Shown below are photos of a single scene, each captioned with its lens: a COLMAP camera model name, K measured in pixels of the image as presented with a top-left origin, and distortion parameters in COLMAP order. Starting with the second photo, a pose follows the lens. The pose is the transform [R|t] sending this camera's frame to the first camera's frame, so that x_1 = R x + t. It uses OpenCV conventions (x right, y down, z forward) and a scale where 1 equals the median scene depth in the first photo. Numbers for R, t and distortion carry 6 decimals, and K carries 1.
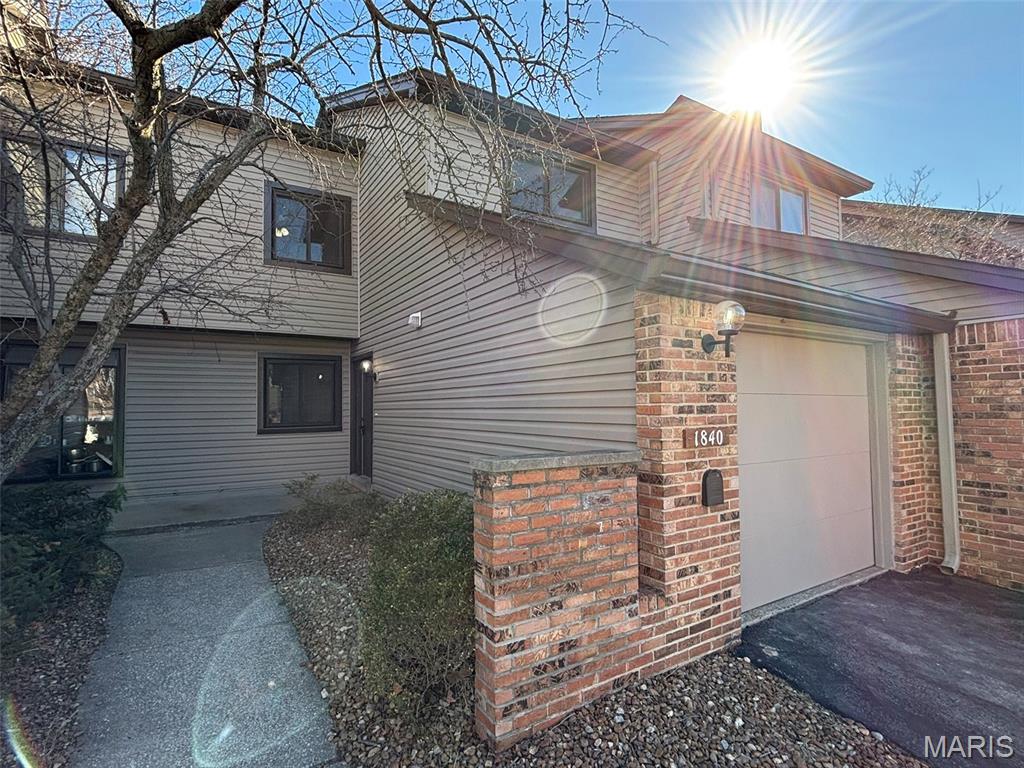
lens RADIAL K [[513.7, 0, 505.9], [0, 513.7, 383.9], [0, 0, 1]] dist [-0.001480, 0.000136]
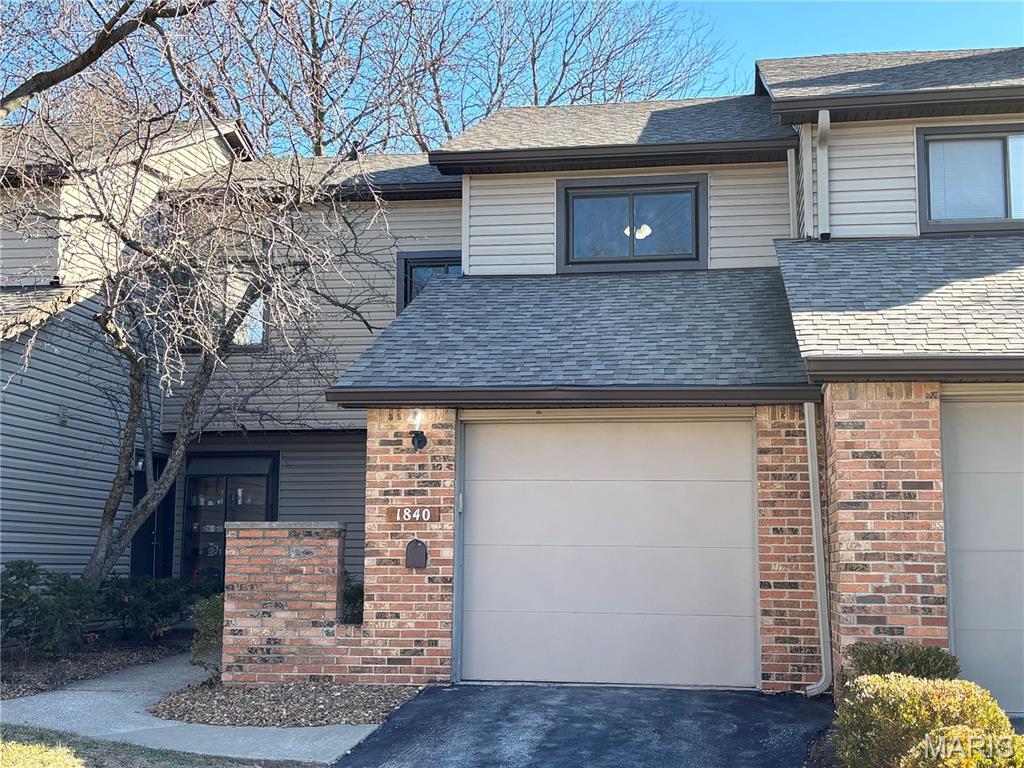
lens RADIAL K [[1310.6, 0, 510.6], [0, 1310.6, 383.7], [0, 0, 1]] dist [0.123588, 0.000000]
pose [[0.760947, -0.076366, -0.644304, 2.776806], [0.018126, 0.995164, -0.096544, 0.102583], [0.648561, 0.061786, 0.758651, -1.378726]]
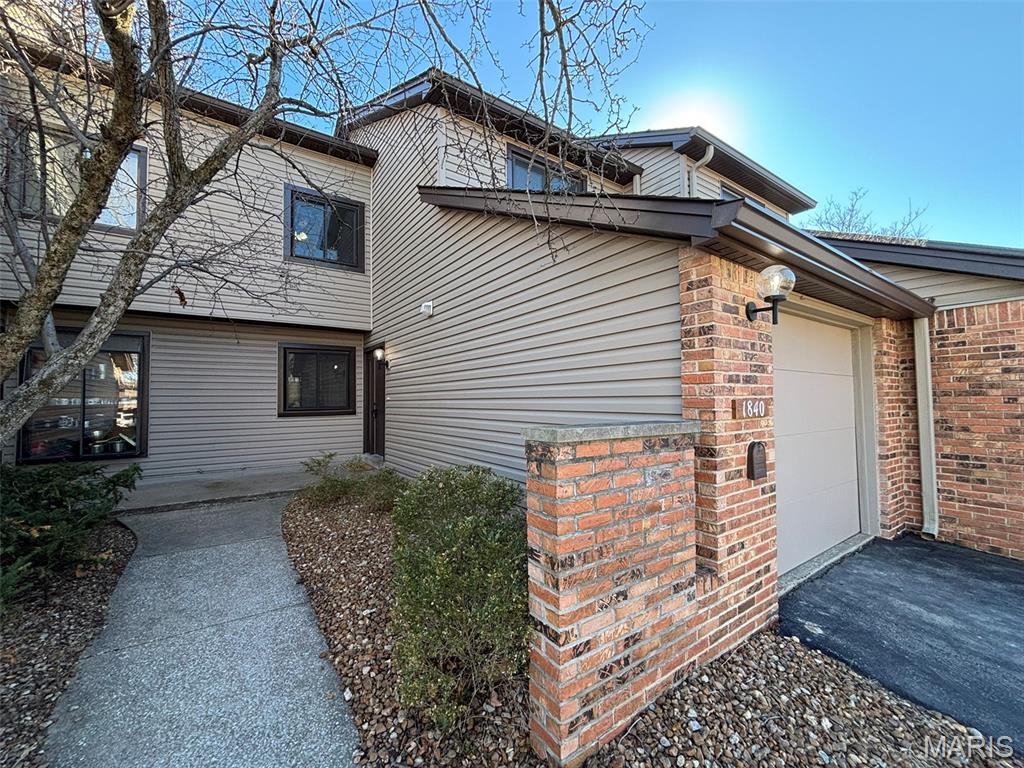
lens RADIAL K [[414.0, 0, 508.6], [0, 414.0, 385.5], [0, 0, 1]] dist [0.001133, -0.000305]
pose [[0.998624, 0.001938, 0.052403, -0.105909], [-0.002473, 0.999945, 0.010148, 0.055485], [-0.052381, -0.010263, 0.998574, 0.254940]]
